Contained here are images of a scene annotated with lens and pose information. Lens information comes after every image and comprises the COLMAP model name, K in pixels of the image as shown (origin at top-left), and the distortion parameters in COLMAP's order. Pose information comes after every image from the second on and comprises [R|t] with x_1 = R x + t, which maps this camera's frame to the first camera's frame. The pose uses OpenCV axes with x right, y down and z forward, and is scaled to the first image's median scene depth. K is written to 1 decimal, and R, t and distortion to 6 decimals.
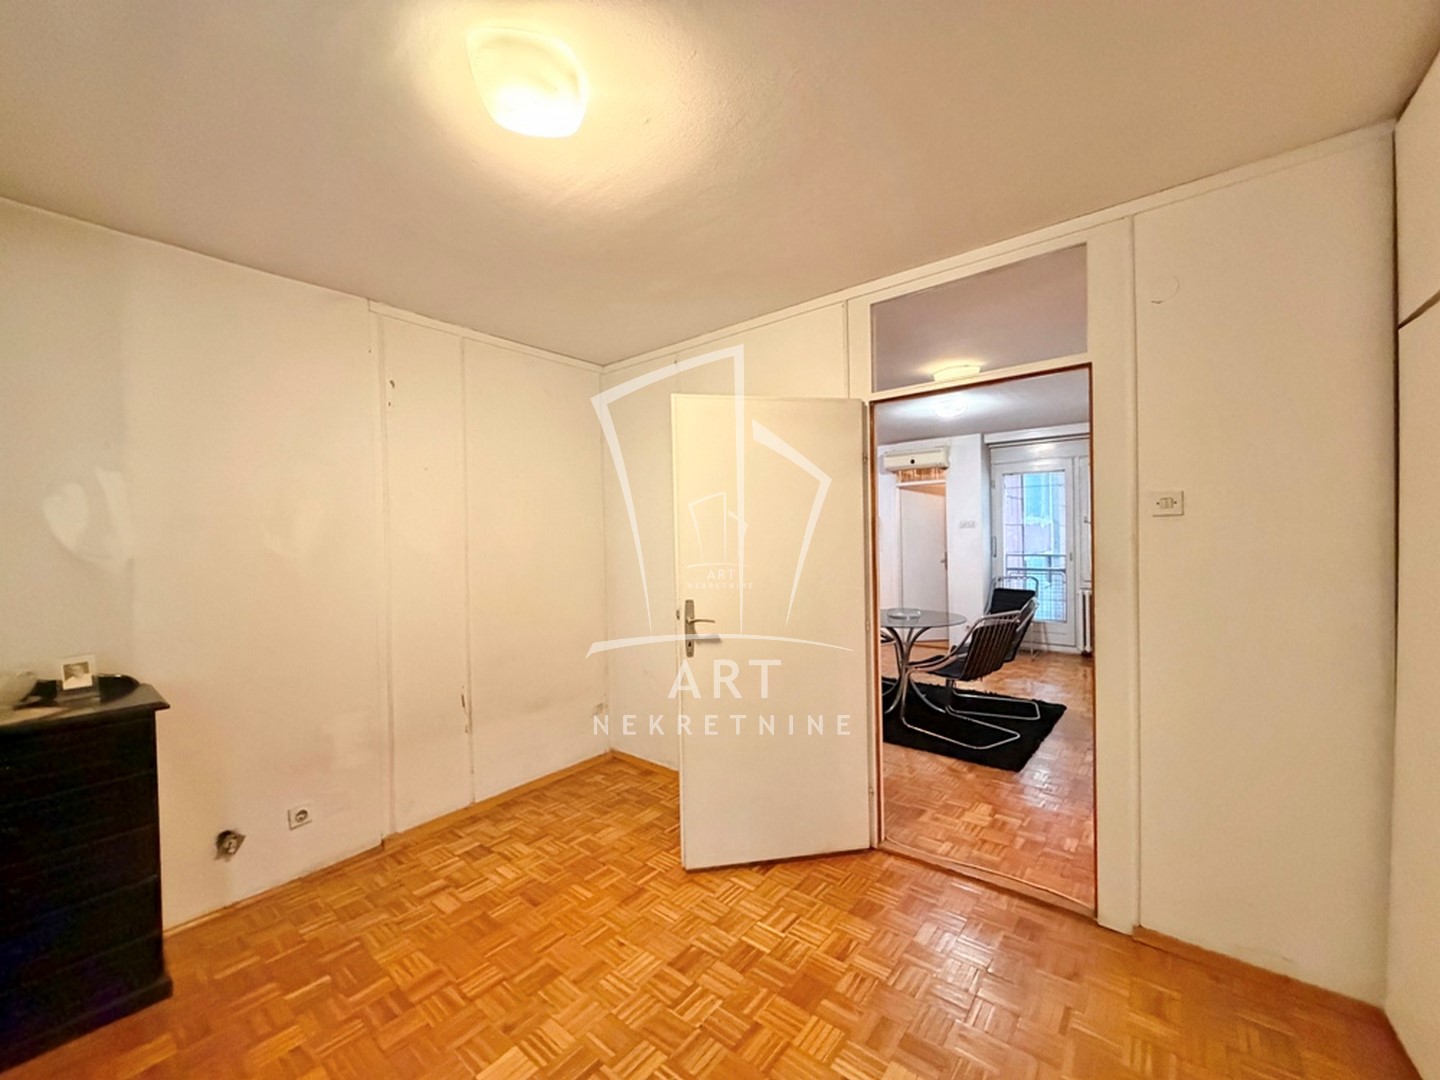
lens RADIAL K [[572.9, 0, 712.3], [0, 572.9, 541.9], [0, 0, 1]] dist [-0.000821, 0.000301]
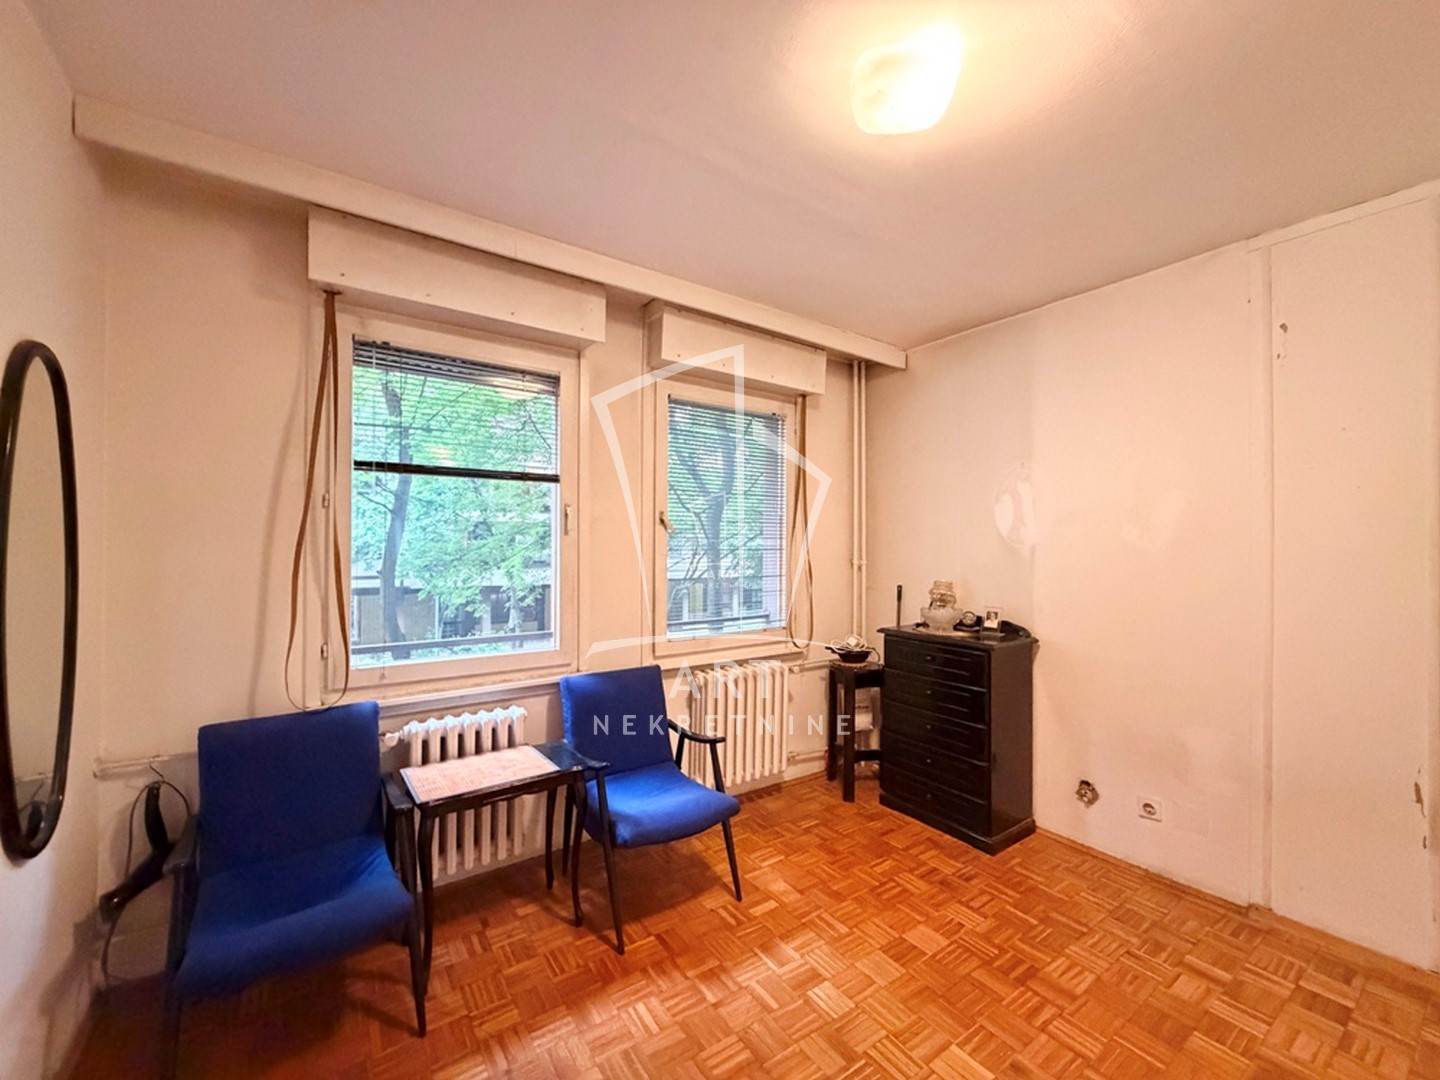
lens RADIAL K [[572.9, 0, 712.3], [0, 572.9, 541.9], [0, 0, 1]] dist [-0.000821, 0.000301]
pose [[-0.260602, 0.017120, -0.965294, 0.475936], [-0.009351, 0.999751, 0.020256, 0.002367], [0.965401, 0.014306, -0.260377, 0.574811]]
